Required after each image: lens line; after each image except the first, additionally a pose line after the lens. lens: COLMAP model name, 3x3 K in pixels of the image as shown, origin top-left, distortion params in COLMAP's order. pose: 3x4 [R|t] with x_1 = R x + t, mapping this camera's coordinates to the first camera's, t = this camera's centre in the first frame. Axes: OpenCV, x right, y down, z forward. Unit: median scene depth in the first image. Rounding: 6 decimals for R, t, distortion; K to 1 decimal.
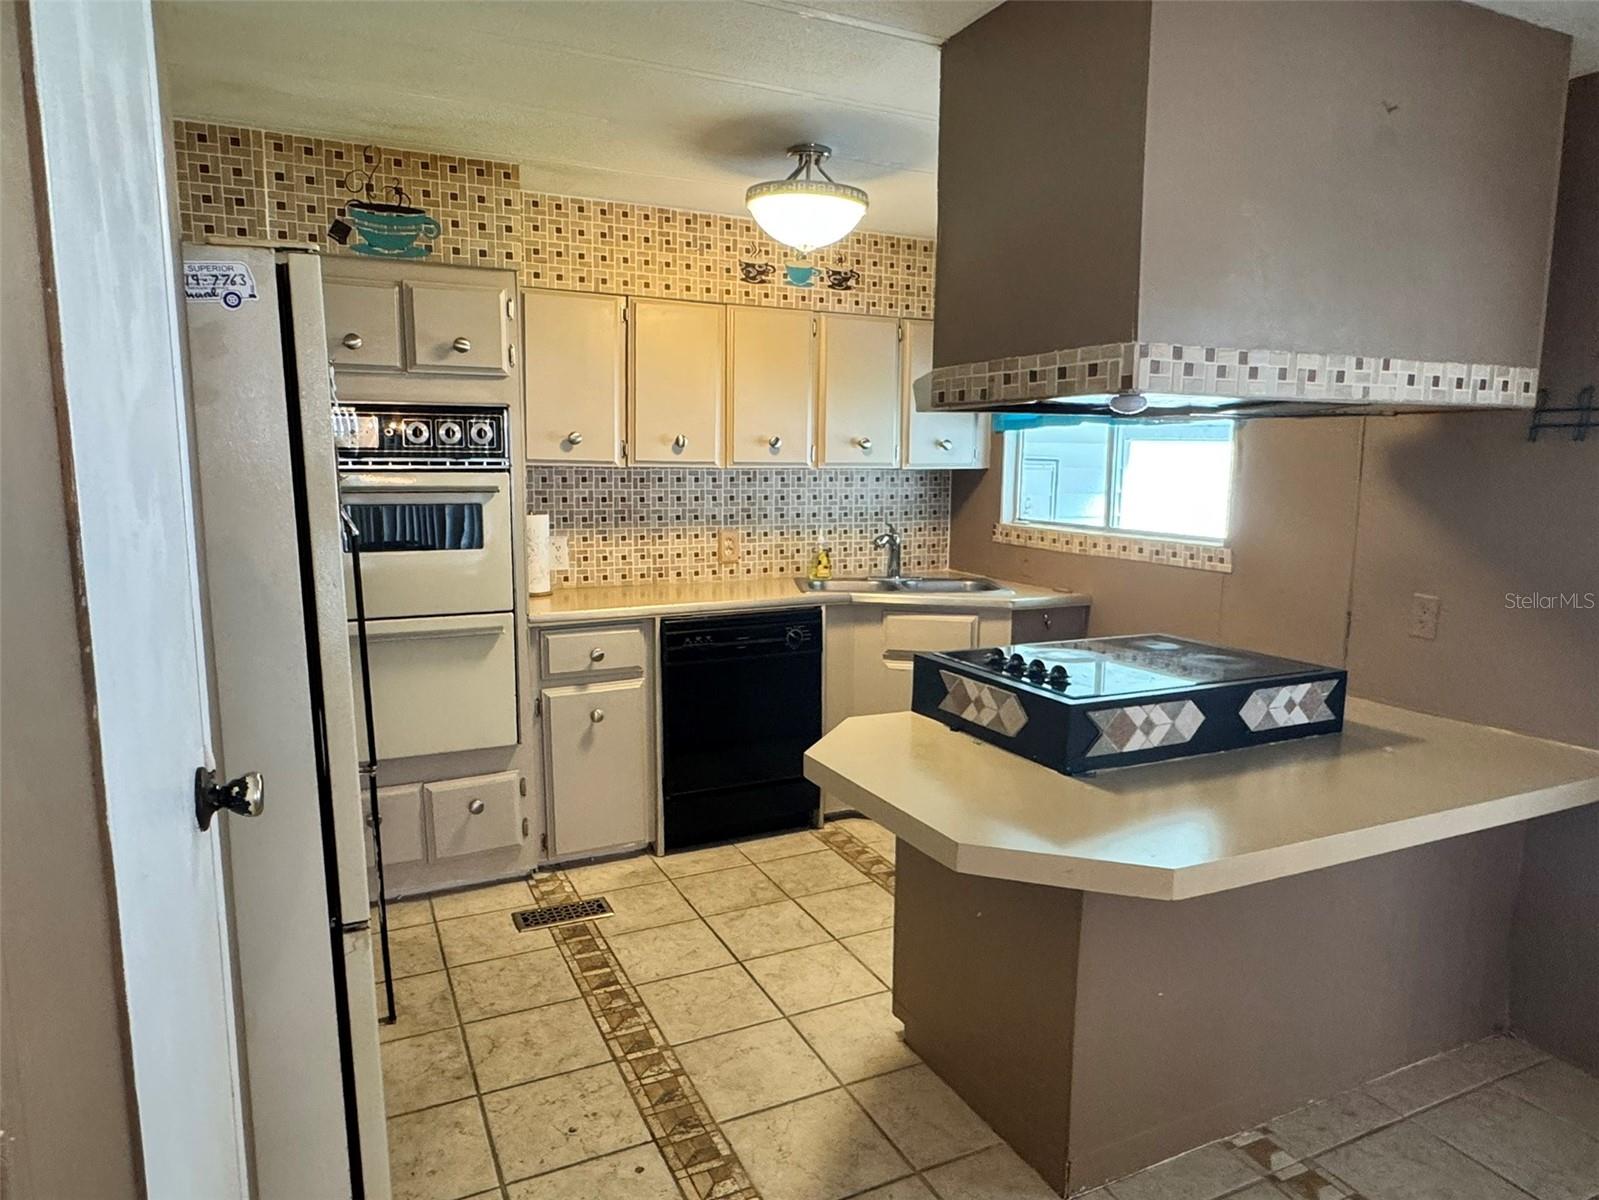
lens RADIAL K [[993.4, 0, 799.5], [0, 993.4, 600.0], [0, 0, 1]] dist [-0.003485, -0.003225]
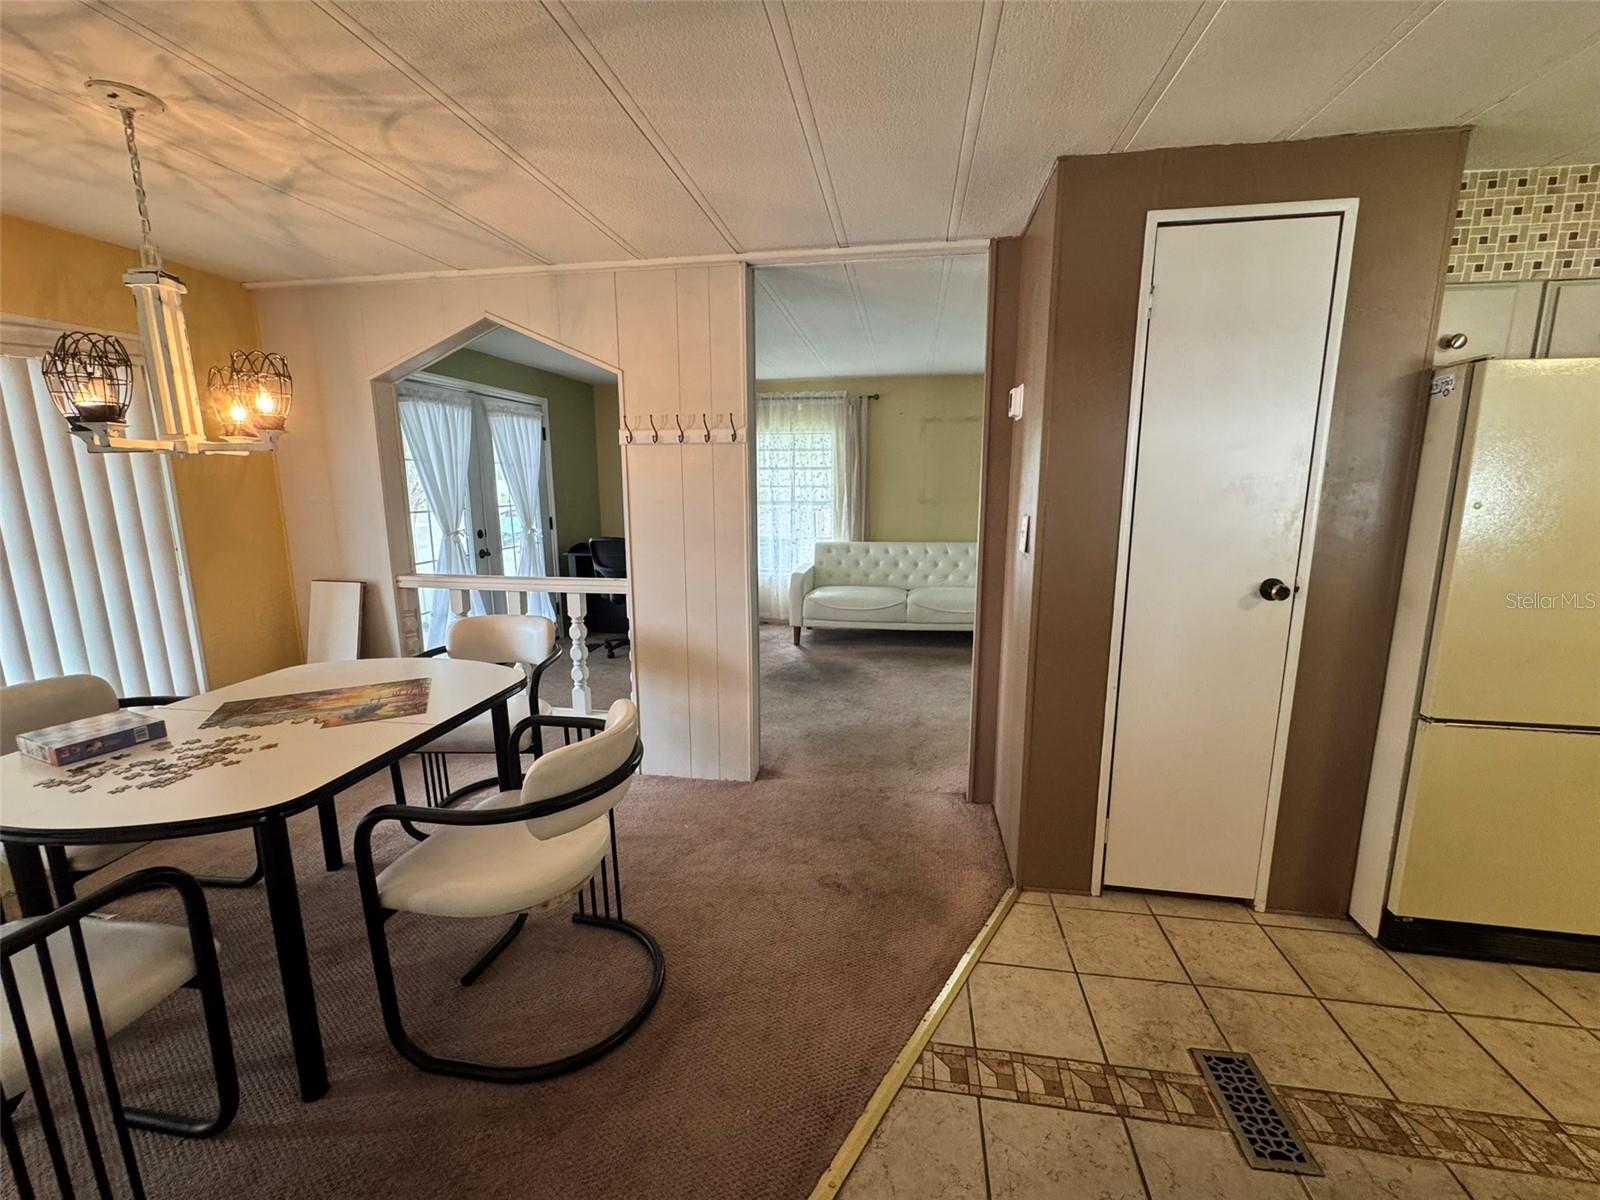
lens RADIAL K [[664.6, 0, 795.1], [0, 664.6, 598.7], [0, 0, 1]] dist [-0.002341, -0.000045]
pose [[-0.568958, 0.143355, -0.809775, 0.515853], [-0.120459, 0.959540, 0.254504, -0.028030], [0.813496, 0.242347, -0.528669, 0.268397]]
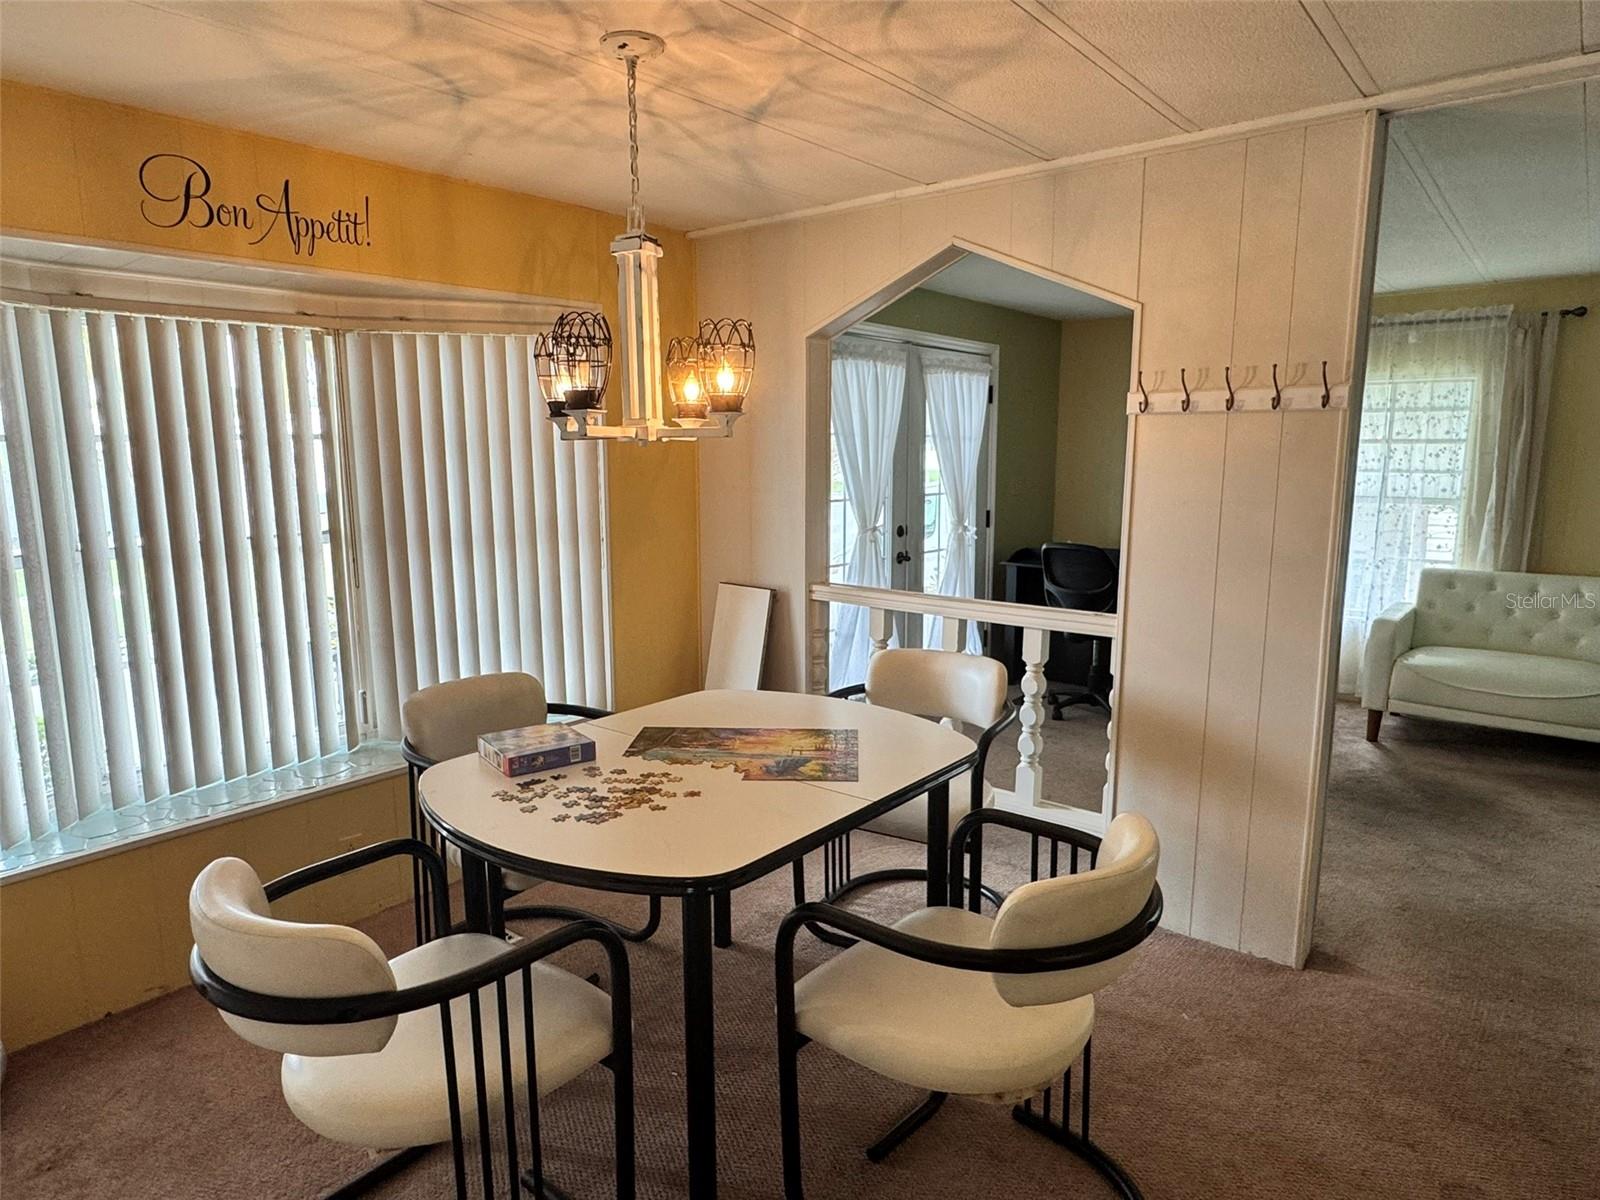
lens RADIAL K [[961.6, 0, 793.8], [0, 961.6, 602.1], [0, 0, 1]] dist [-0.002046, 0.001391]
pose [[-0.903189, 0.062209, -0.424712, 0.540590], [-0.067786, 0.956356, 0.284233, -0.034439], [0.423858, 0.285505, -0.859553, 0.219256]]
